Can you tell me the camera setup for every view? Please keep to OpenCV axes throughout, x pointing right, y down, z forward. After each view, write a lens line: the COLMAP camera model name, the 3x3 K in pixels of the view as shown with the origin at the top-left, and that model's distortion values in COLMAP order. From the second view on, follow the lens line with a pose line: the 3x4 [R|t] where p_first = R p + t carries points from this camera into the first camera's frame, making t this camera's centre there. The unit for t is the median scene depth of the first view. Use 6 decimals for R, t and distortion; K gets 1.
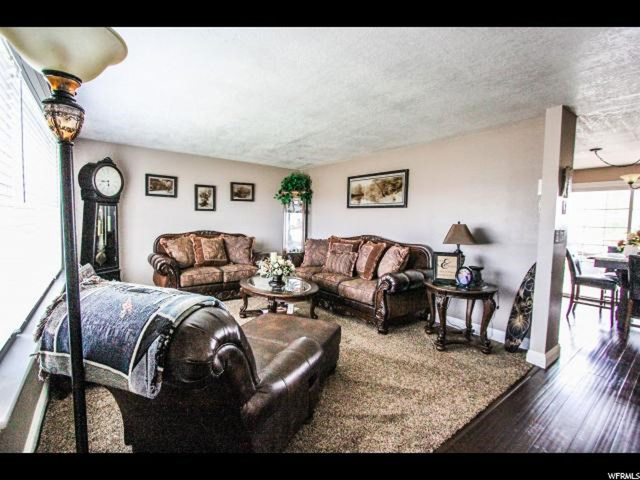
lens RADIAL K [[294.7, 0, 317.0], [0, 294.7, 241.3], [0, 0, 1]] dist [-0.014575, -0.000031]
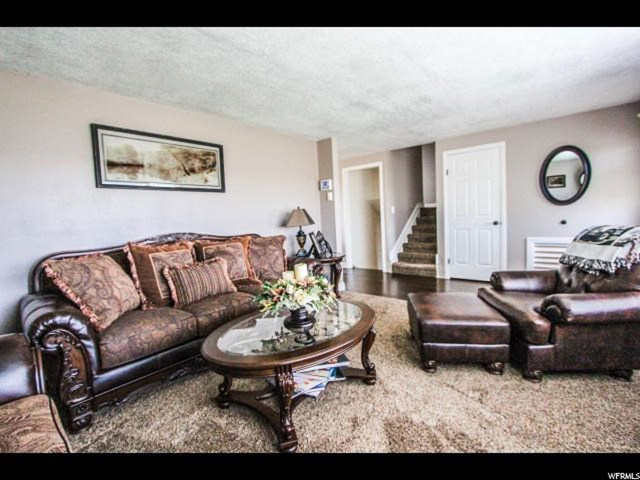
lens RADIAL K [[294.7, 0, 320.1], [0, 294.7, 237.1], [0, 0, 1]] dist [-0.014575, -0.000031]
pose [[-0.192285, -0.095140, 0.976716, -0.461710], [0.105790, 0.987480, 0.117016, -0.049857], [-0.975620, 0.125827, -0.179813, 0.750056]]
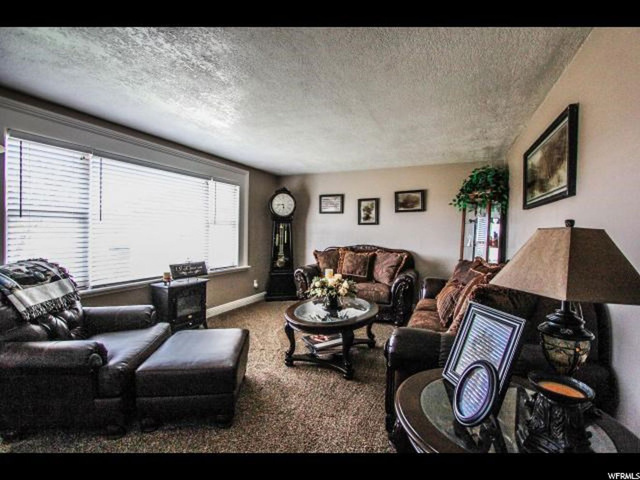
lens RADIAL K [[294.7, 0, 319.8], [0, 294.7, 240.2], [0, 0, 1]] dist [-0.014575, -0.000031]
pose [[0.495555, 0.002760, -0.868572, 0.405842], [-0.063207, 0.997458, -0.032892, -0.010631], [0.866274, 0.071200, 0.494470, 0.396291]]
